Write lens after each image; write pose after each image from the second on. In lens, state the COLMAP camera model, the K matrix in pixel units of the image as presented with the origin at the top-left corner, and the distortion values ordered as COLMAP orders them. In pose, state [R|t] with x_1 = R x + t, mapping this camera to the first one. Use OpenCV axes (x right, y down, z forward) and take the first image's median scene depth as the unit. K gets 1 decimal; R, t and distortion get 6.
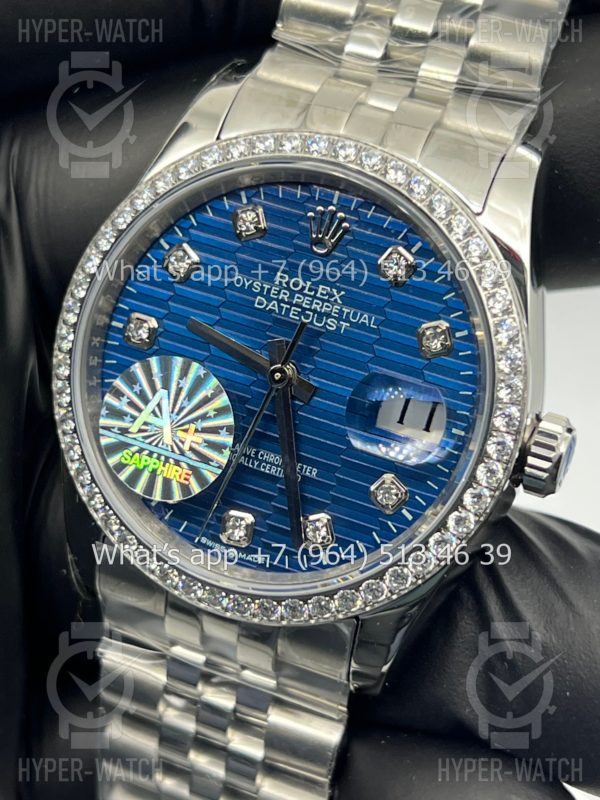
lens RADIAL K [[1837.8, 0, 300.0], [0, 1837.8, 400.0], [0, 0, 1]] dist [0.199209, -0.621195]
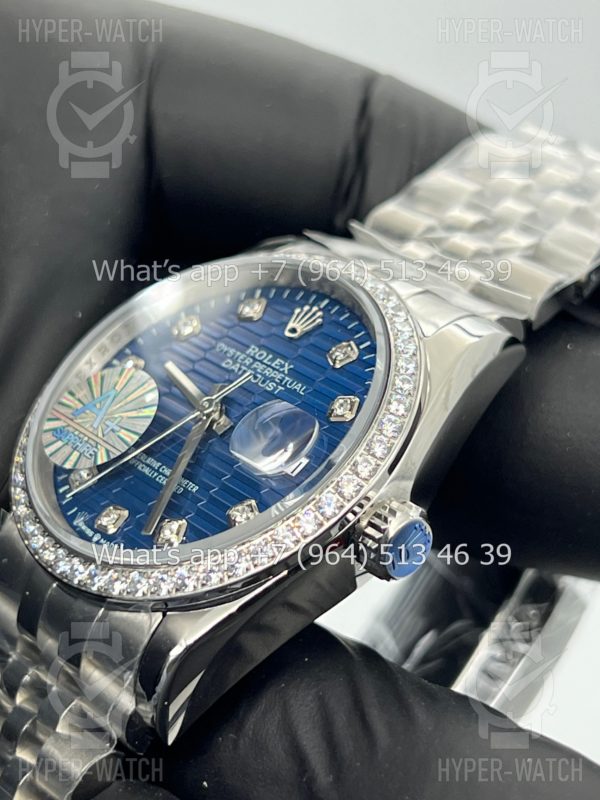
lens RADIAL K [[1837.8, 0, 300.0], [0, 1837.8, 400.0], [0, 0, 1]] dist [0.199209, -0.621195]
pose [[0.884640, 0.292155, -0.363398, 0.435710], [-0.444388, 0.764251, -0.467375, 0.473078], [0.141181, 0.574948, 0.805917, 0.112269]]
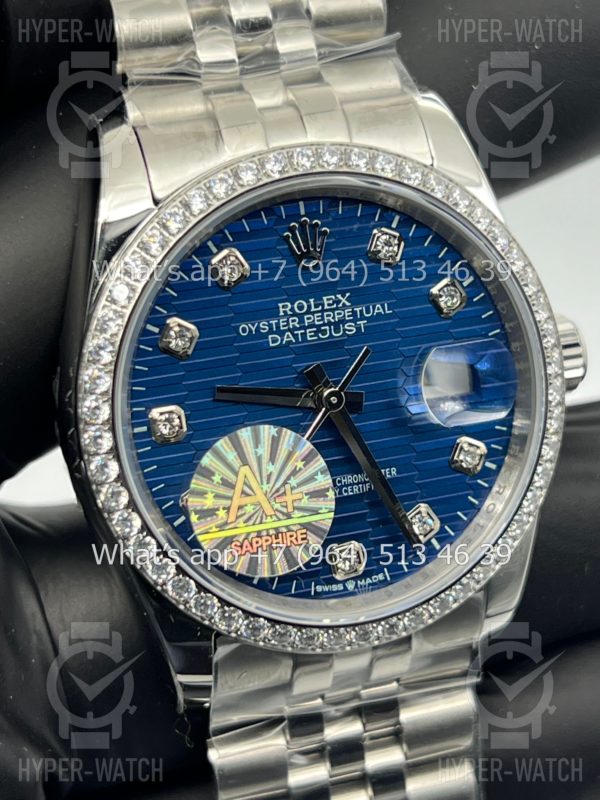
lens RADIAL K [[1894.3, 0, 300.0], [0, 1894.3, 400.0], [0, 0, 1]] dist [0.218521, -0.044686]
pose [[0.754097, -0.439159, 0.488342, -0.508383], [0.399152, 0.896934, 0.190231, -0.208040], [-0.521552, 0.051470, 0.851666, 0.157135]]
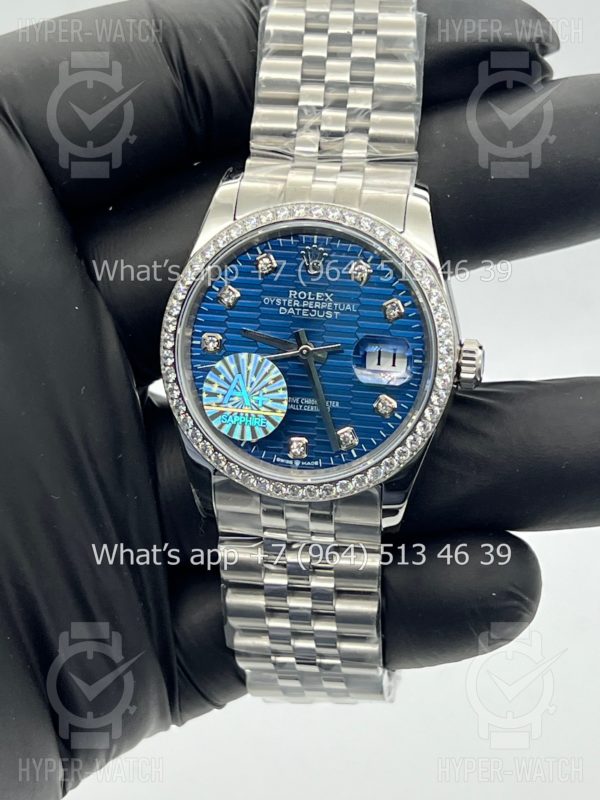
lens RADIAL K [[1837.8, 0, 300.0], [0, 1837.8, 400.0], [0, 0, 1]] dist [0.199209, -0.621195]
pose [[0.970060, -0.209610, 0.122668, -0.226644], [0.210338, 0.977603, 0.007139, 0.016785], [-0.121417, 0.018876, 0.992422, -0.638870]]
